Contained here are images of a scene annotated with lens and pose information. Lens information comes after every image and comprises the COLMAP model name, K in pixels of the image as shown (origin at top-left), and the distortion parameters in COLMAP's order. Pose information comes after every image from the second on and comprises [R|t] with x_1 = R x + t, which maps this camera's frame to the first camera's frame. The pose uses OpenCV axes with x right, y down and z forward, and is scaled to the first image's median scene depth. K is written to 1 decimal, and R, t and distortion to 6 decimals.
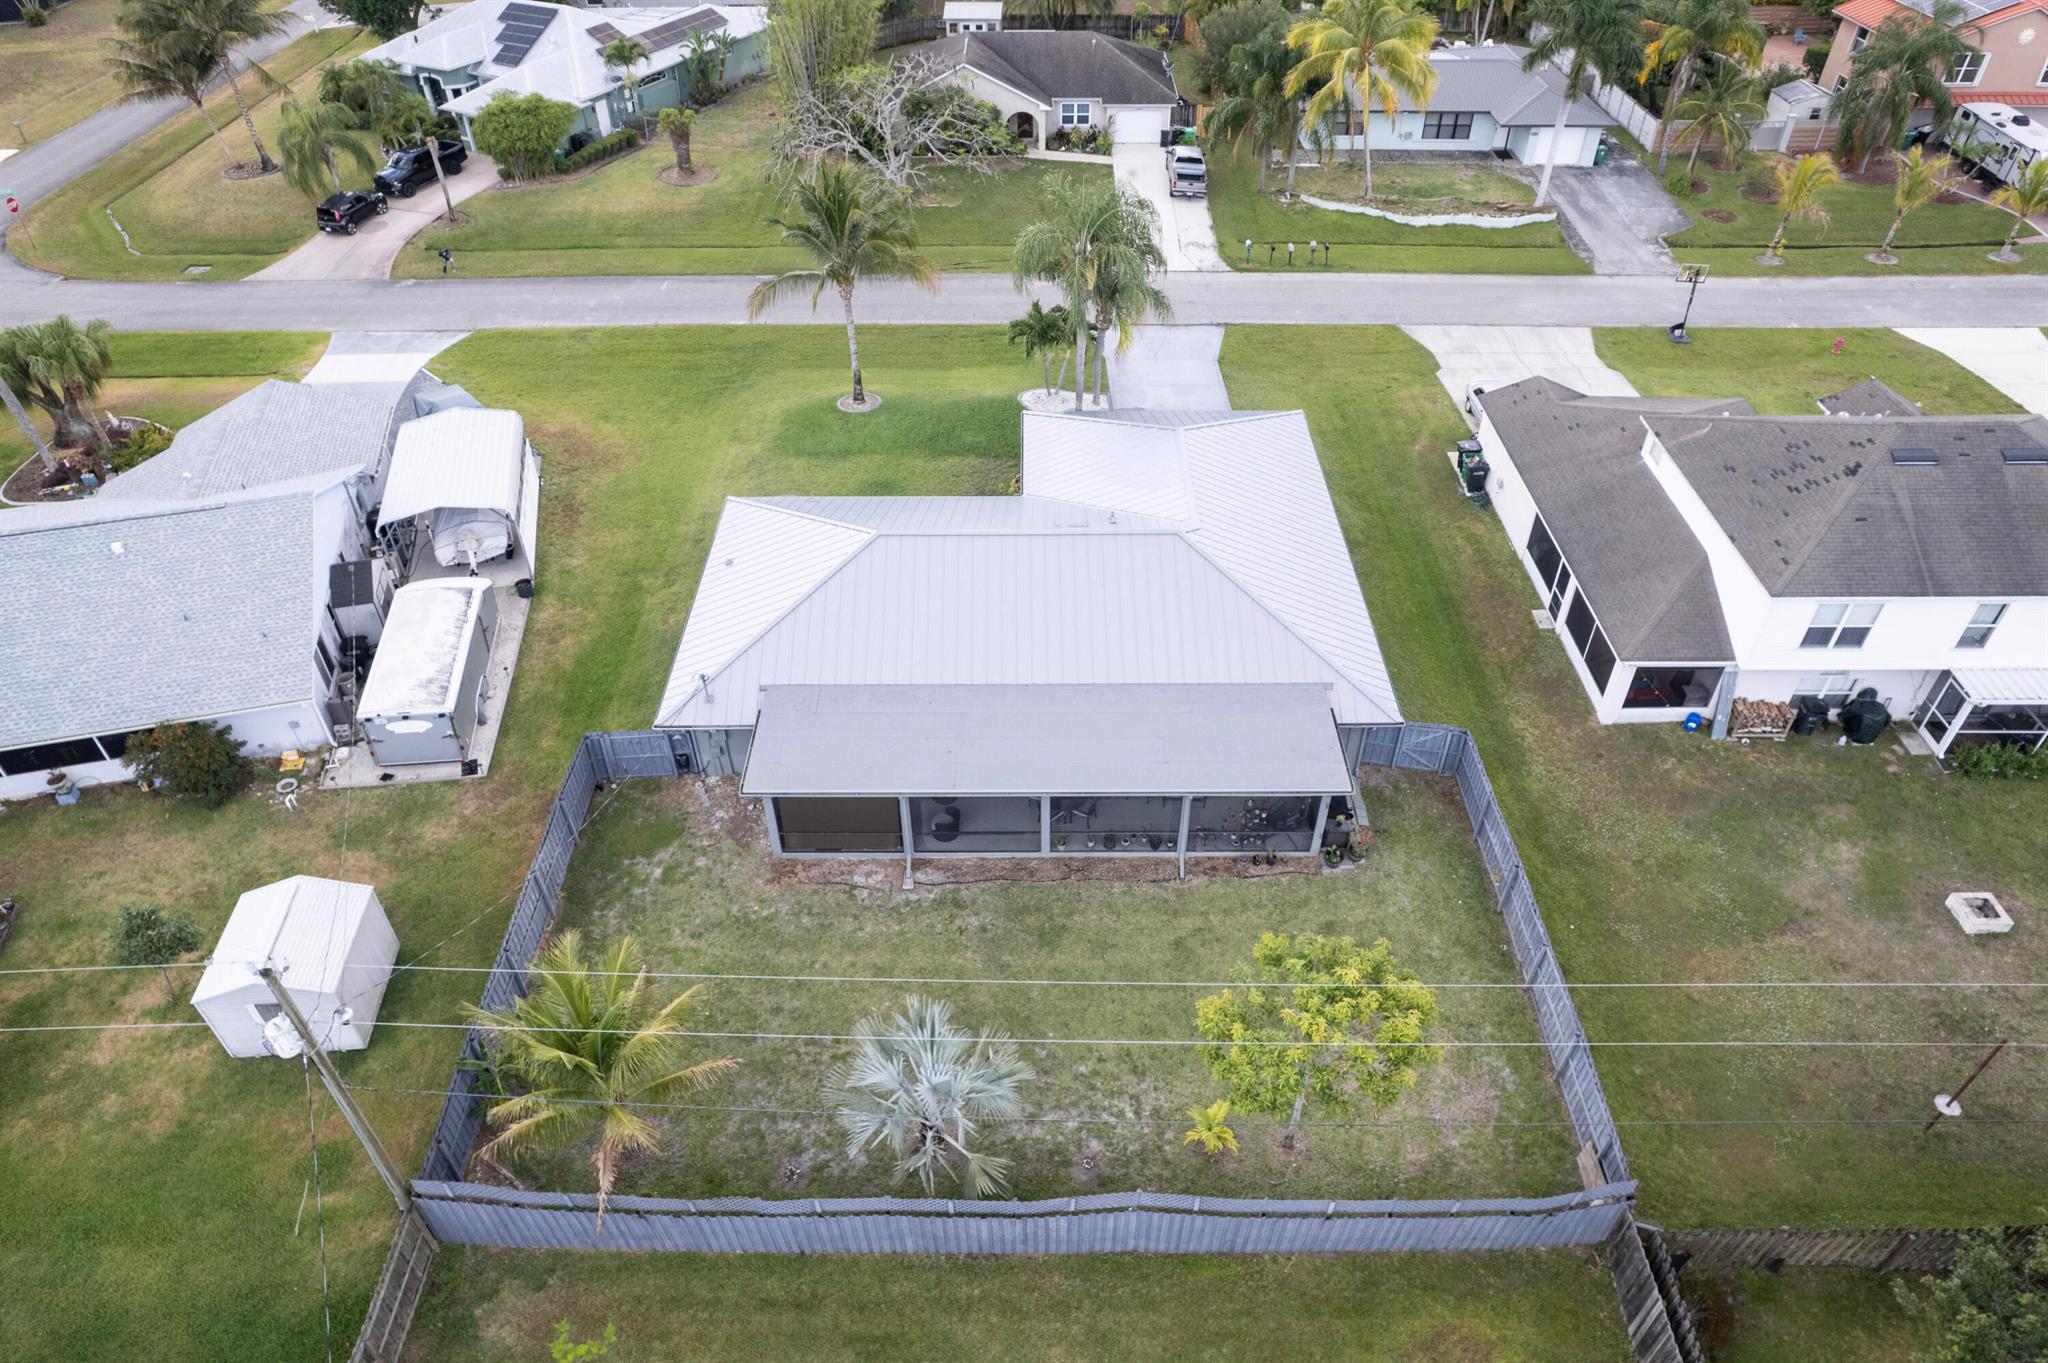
lens RADIAL K [[1322.5, 0, 1024.0], [0, 1322.5, 681.5], [0, 0, 1]] dist [-0.088543, 0.079301]
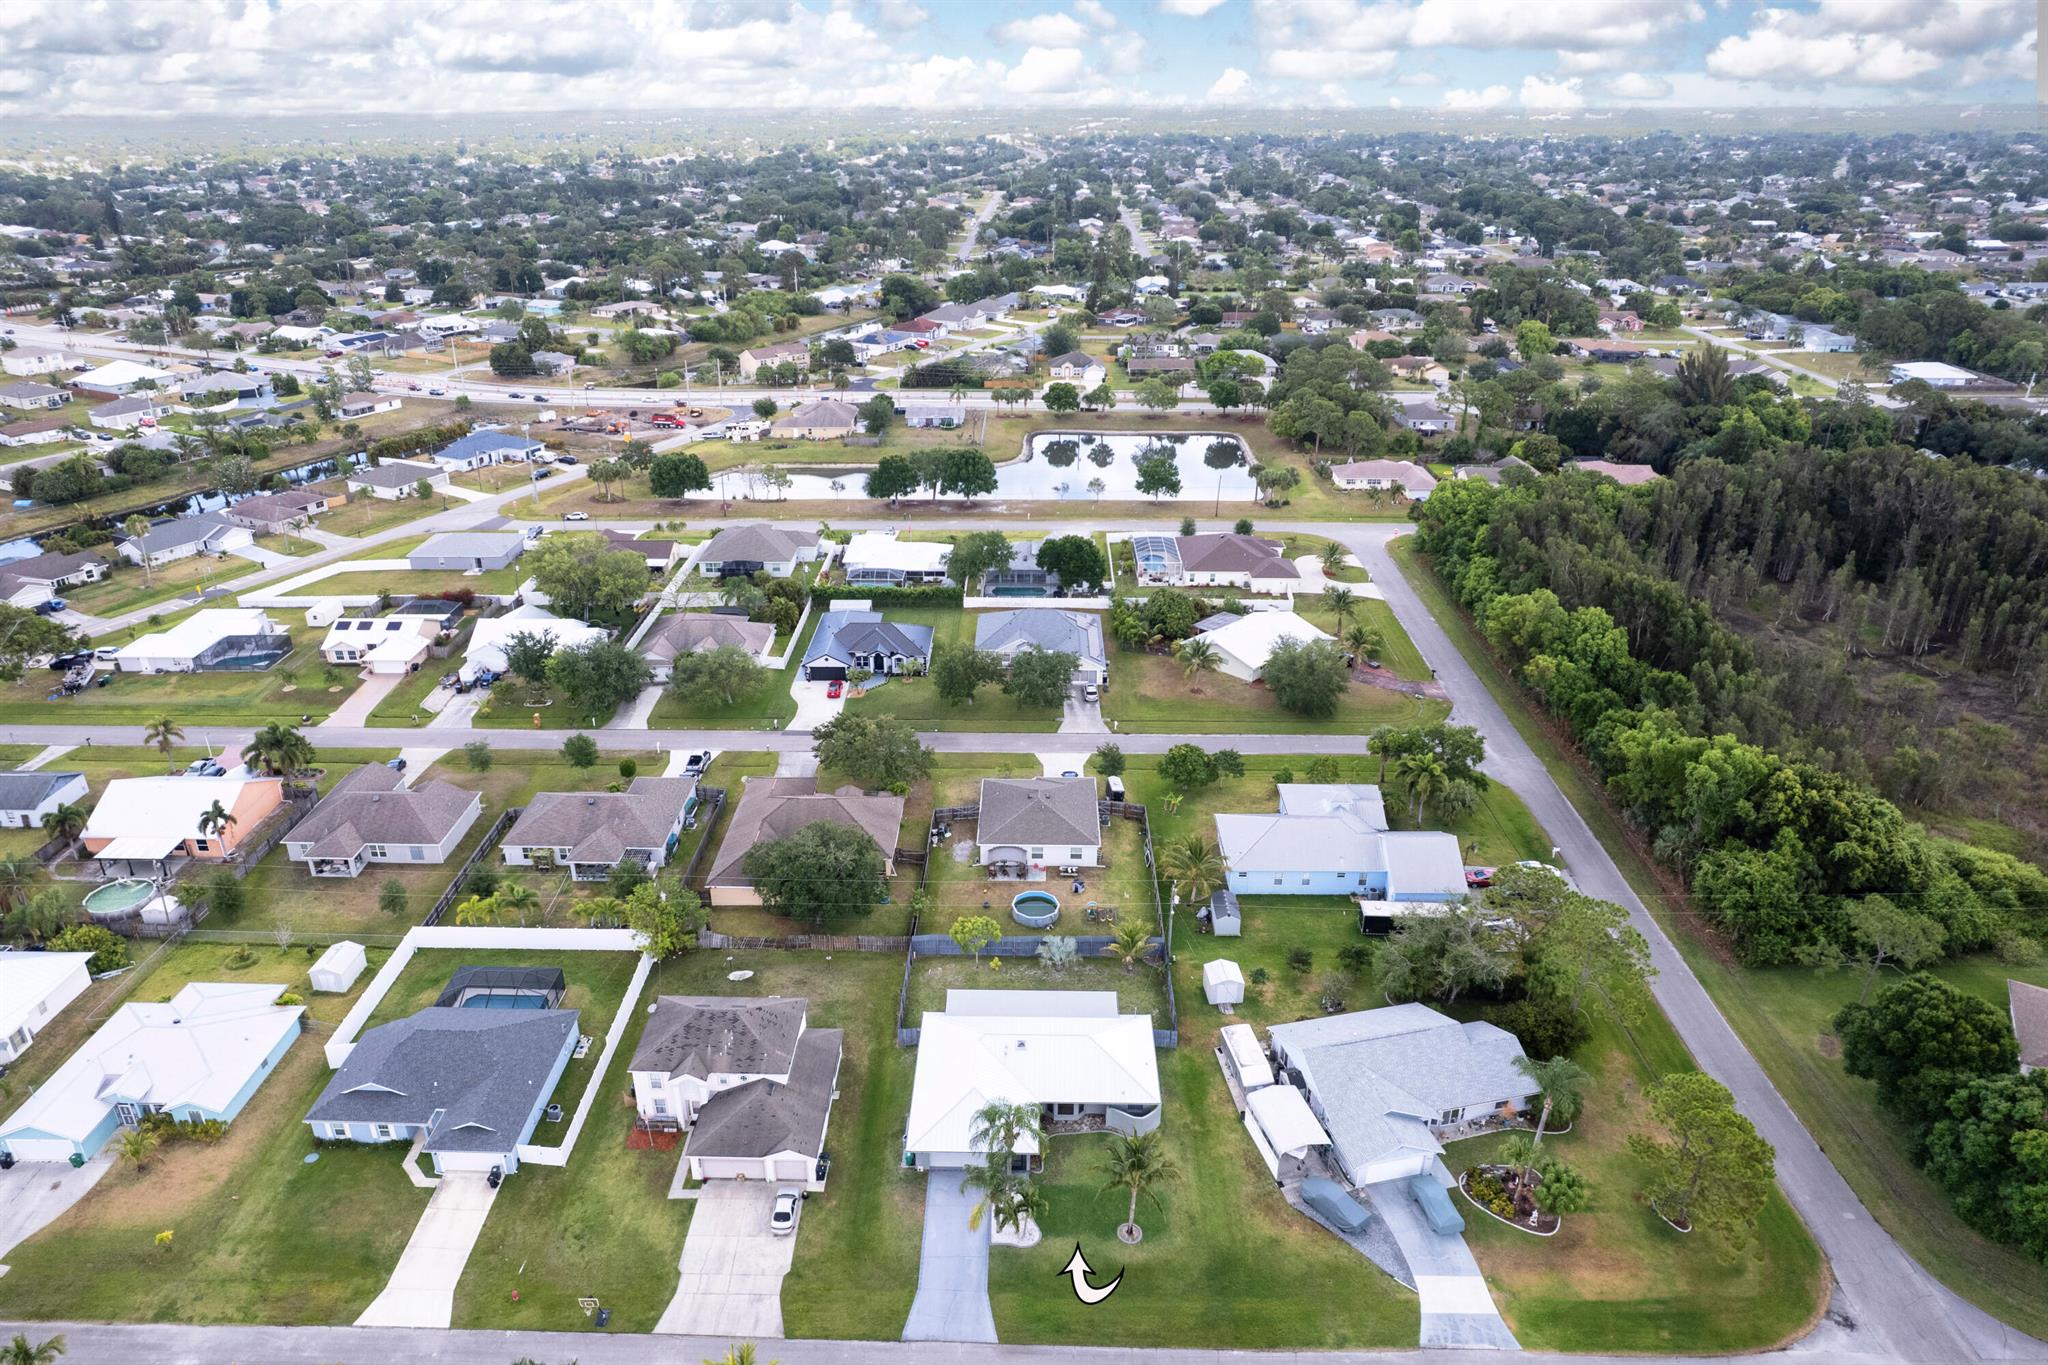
lens RADIAL K [[1314.1, 0, 987.9], [0, 1314.1, 718.7], [0, 0, 1]] dist [-0.043289, 0.000350]
pose [[-0.999561, 0.007300, 0.028709, 0.017075], [0.029106, 0.422134, 0.906066, -2.668961], [-0.005505, 0.906504, -0.422162, 1.401503]]
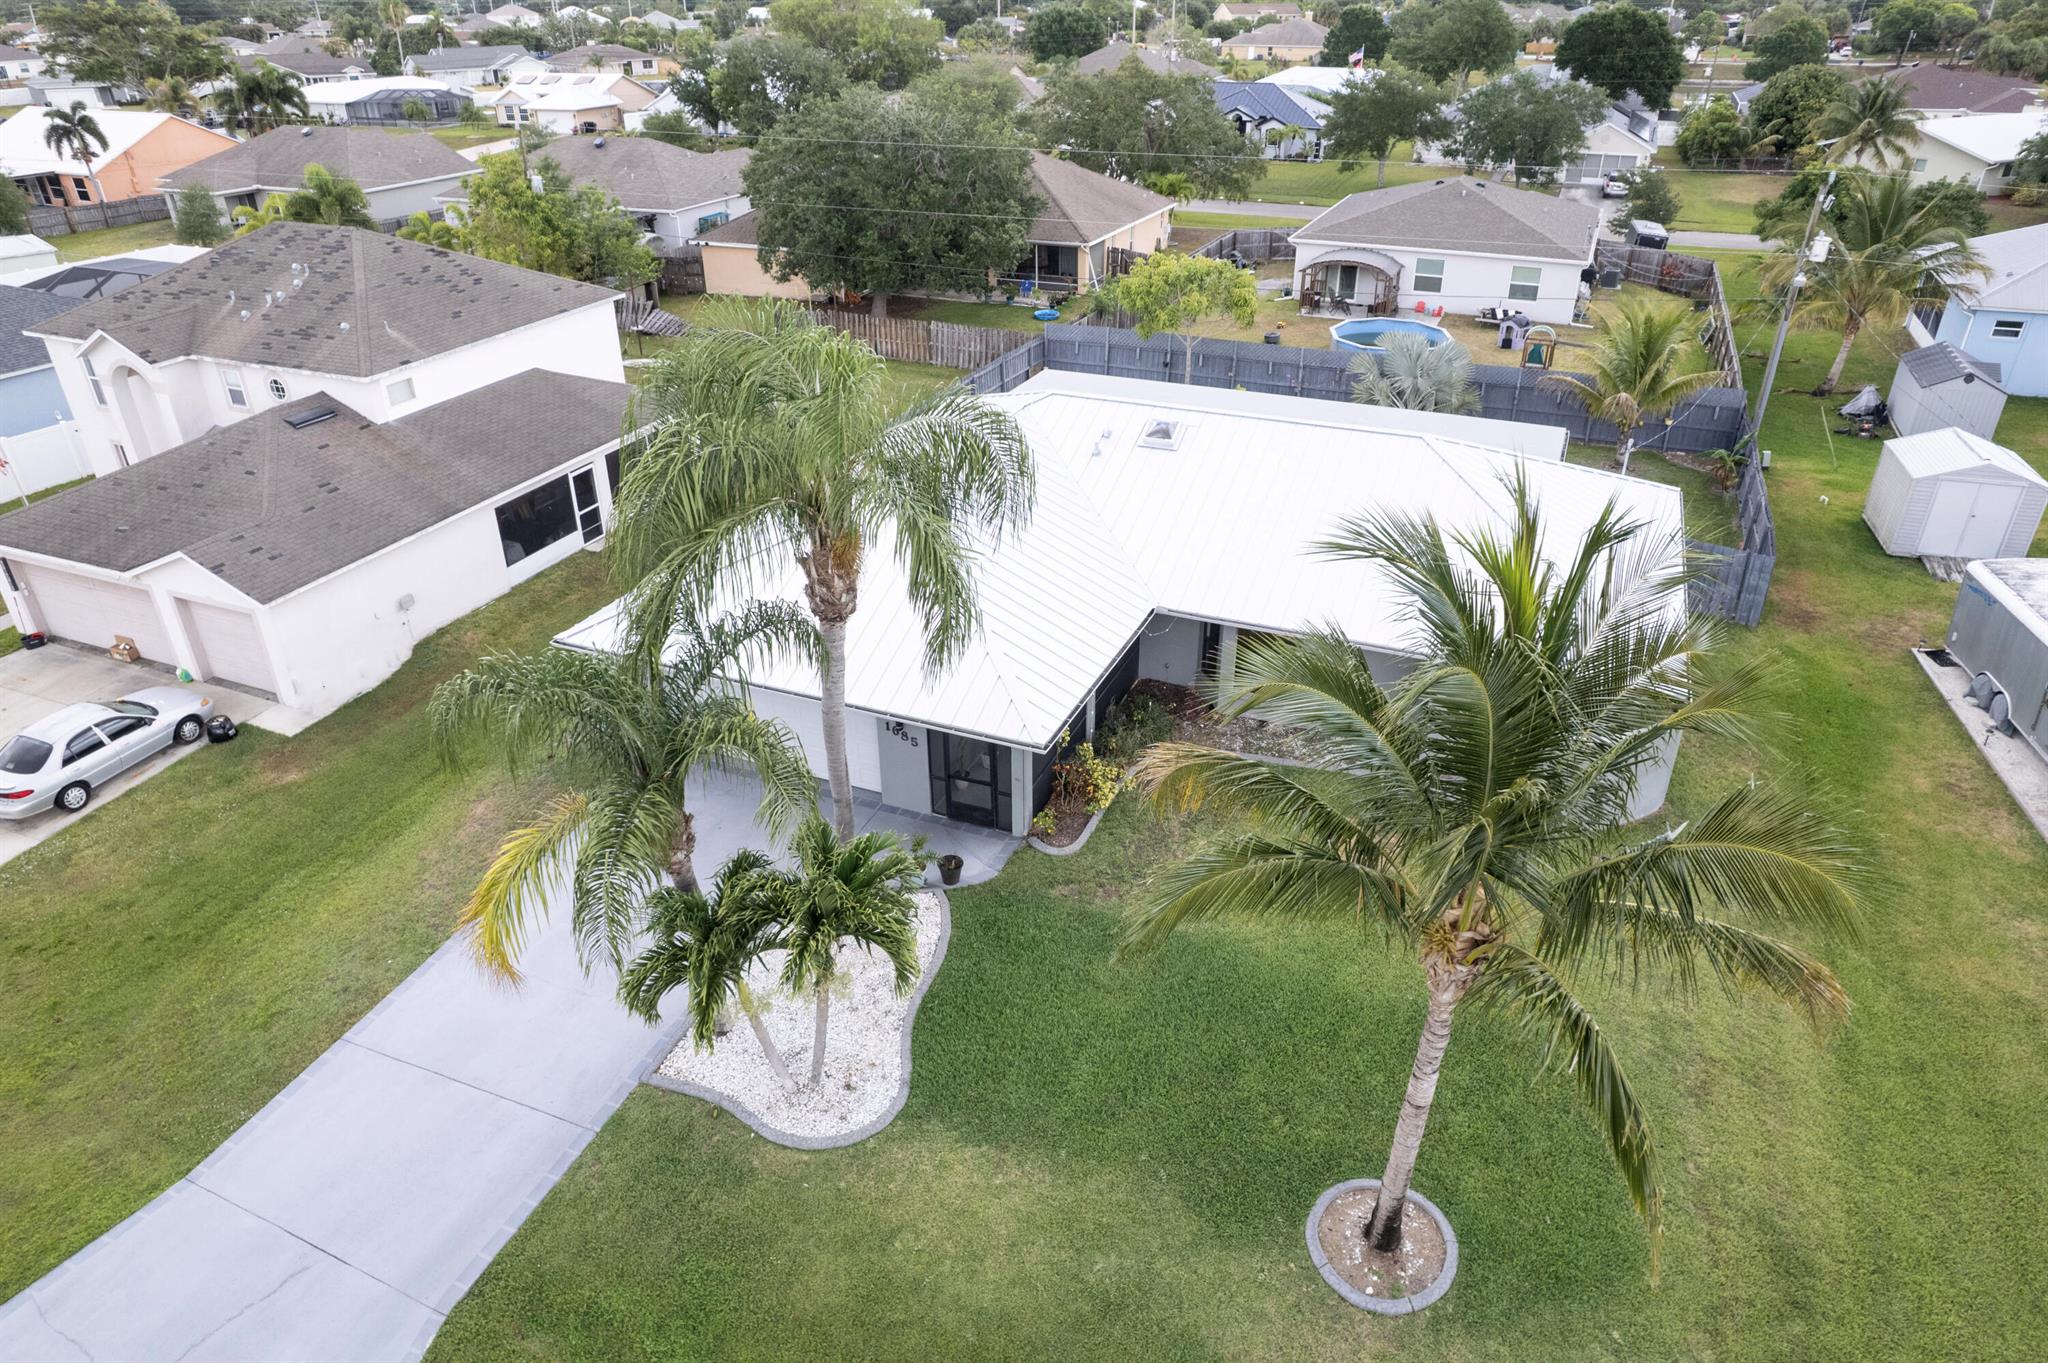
lens RADIAL K [[1322.5, 0, 1024.0], [0, 1322.5, 681.5], [0, 0, 1]] dist [-0.088543, 0.079301]
pose [[-0.923778, -0.171489, 0.342383, -0.159813], [0.255447, 0.390125, 0.884618, -0.688649], [-0.285274, 0.904651, -0.316582, 1.257846]]
